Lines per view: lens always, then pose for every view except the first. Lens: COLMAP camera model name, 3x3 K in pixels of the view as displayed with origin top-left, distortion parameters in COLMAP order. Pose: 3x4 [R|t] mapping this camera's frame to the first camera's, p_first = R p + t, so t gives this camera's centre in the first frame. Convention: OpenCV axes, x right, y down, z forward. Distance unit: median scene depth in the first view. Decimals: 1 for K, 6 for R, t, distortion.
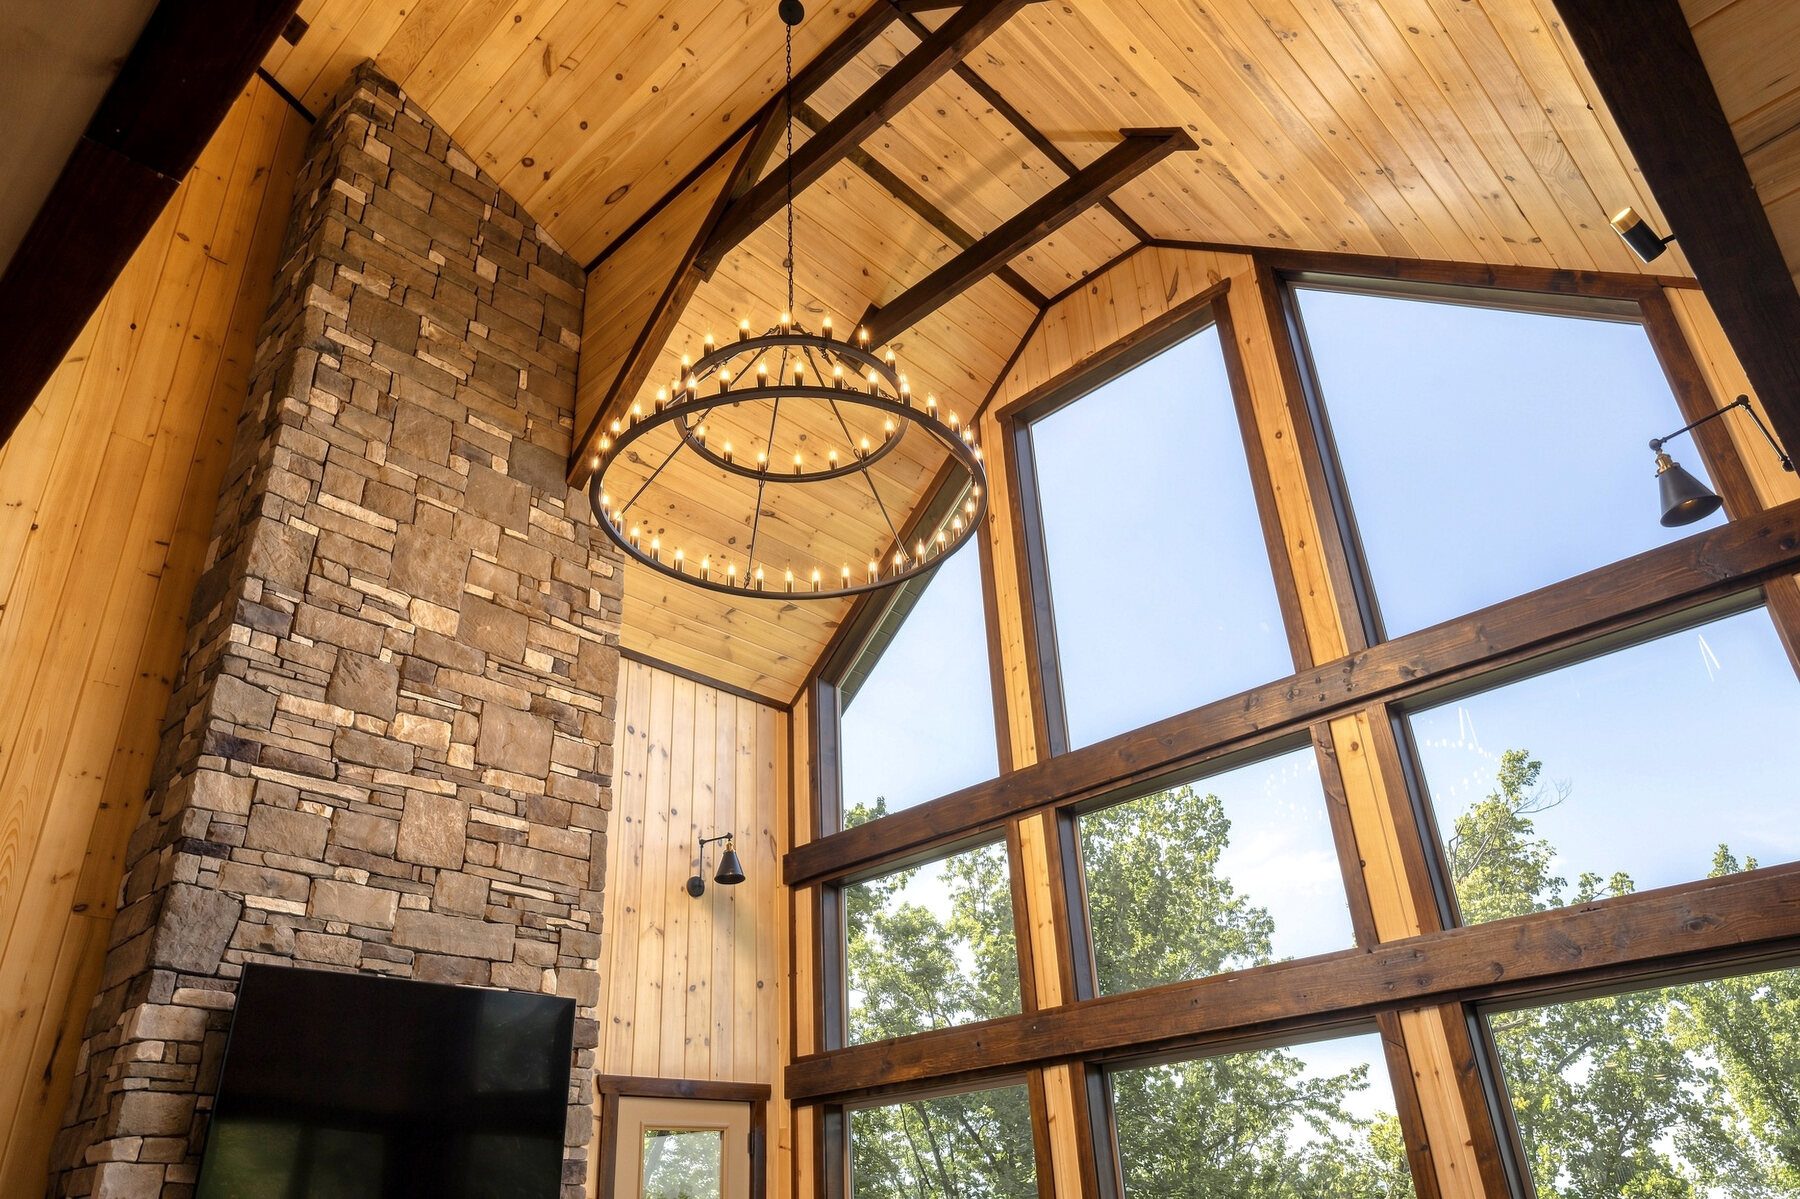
lens RADIAL K [[1206.3, 0, 907.3], [0, 1206.3, 597.0], [0, 0, 1]] dist [0.002908, 0.003779]
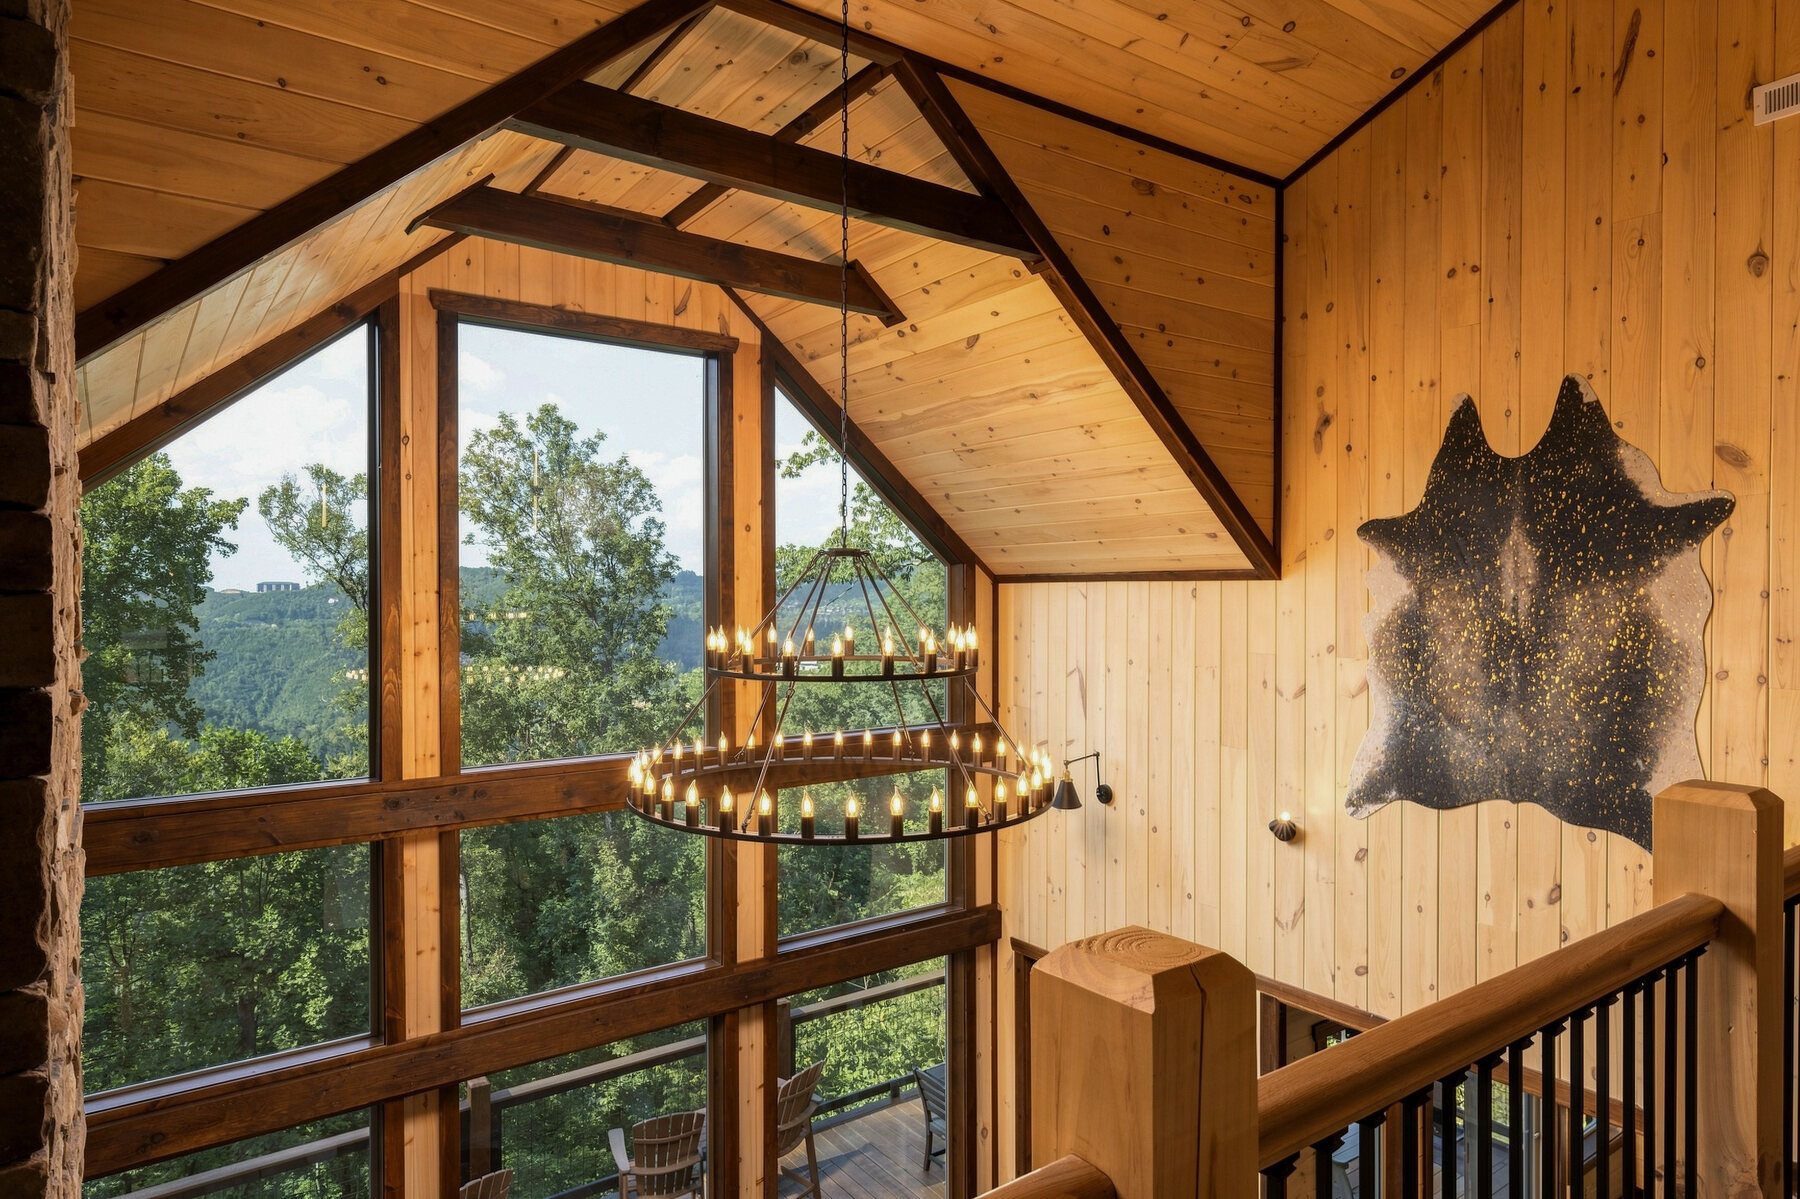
lens RADIAL K [[1063.6, 0, 900.0], [0, 1063.6, 599.5], [0, 0, 1]] dist [0.000327, -0.000514]
pose [[0.191214, 0.042836, 0.980613, -0.705336], [-0.472985, 0.879425, 0.053814, -0.212685], [-0.860071, -0.474106, 0.188419, 0.699656]]
